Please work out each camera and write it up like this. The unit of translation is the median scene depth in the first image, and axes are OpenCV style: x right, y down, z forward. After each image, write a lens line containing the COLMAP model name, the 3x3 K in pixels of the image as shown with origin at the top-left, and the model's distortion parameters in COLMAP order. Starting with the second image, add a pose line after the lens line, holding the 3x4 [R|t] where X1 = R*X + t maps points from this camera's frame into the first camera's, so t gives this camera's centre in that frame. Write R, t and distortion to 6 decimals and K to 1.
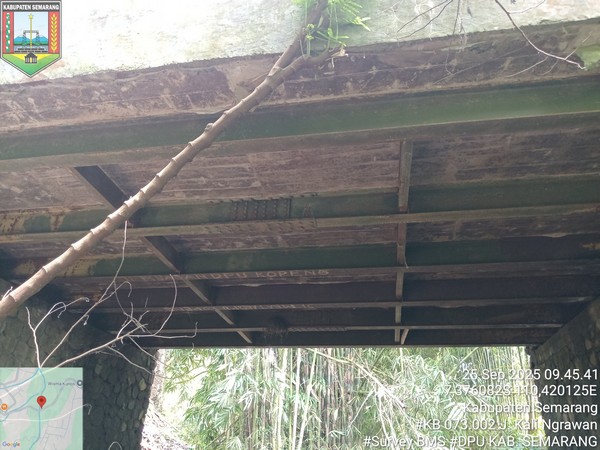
lens RADIAL K [[446.6, 0, 300.0], [0, 446.6, 225.0], [0, 0, 1]] dist [0.064528, -0.132990]
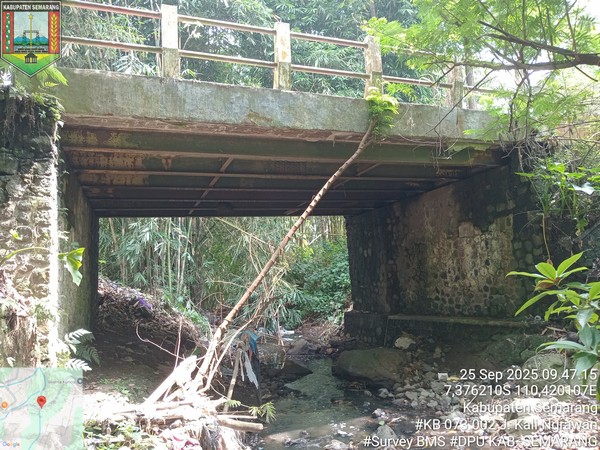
lens RADIAL K [[446.6, 0, 300.0], [0, 446.6, 225.0], [0, 0, 1]] dist [0.064528, -0.132990]
pose [[0.859201, -0.025744, 0.510989, -0.944606], [-0.161001, 0.934392, 0.317789, -0.380278], [-0.485646, -0.355314, 0.798686, -0.573234]]
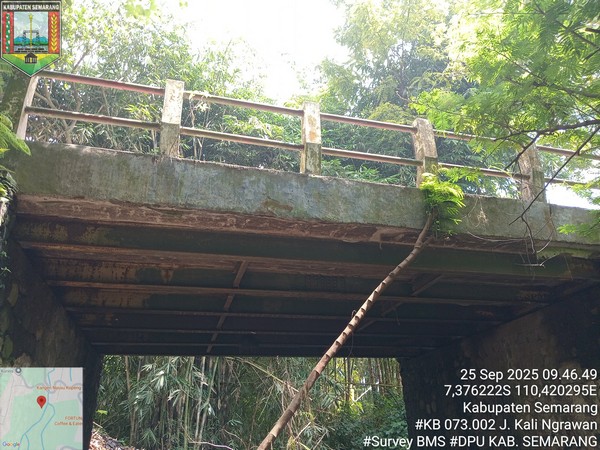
lens RADIAL K [[446.6, 0, 300.0], [0, 446.6, 225.0], [0, 0, 1]] dist [0.064528, -0.132990]
pose [[0.906851, 0.123379, 0.402987, -0.719462], [-0.140853, 0.989933, 0.013885, -0.214196], [-0.397217, -0.069354, 0.915100, -0.285227]]
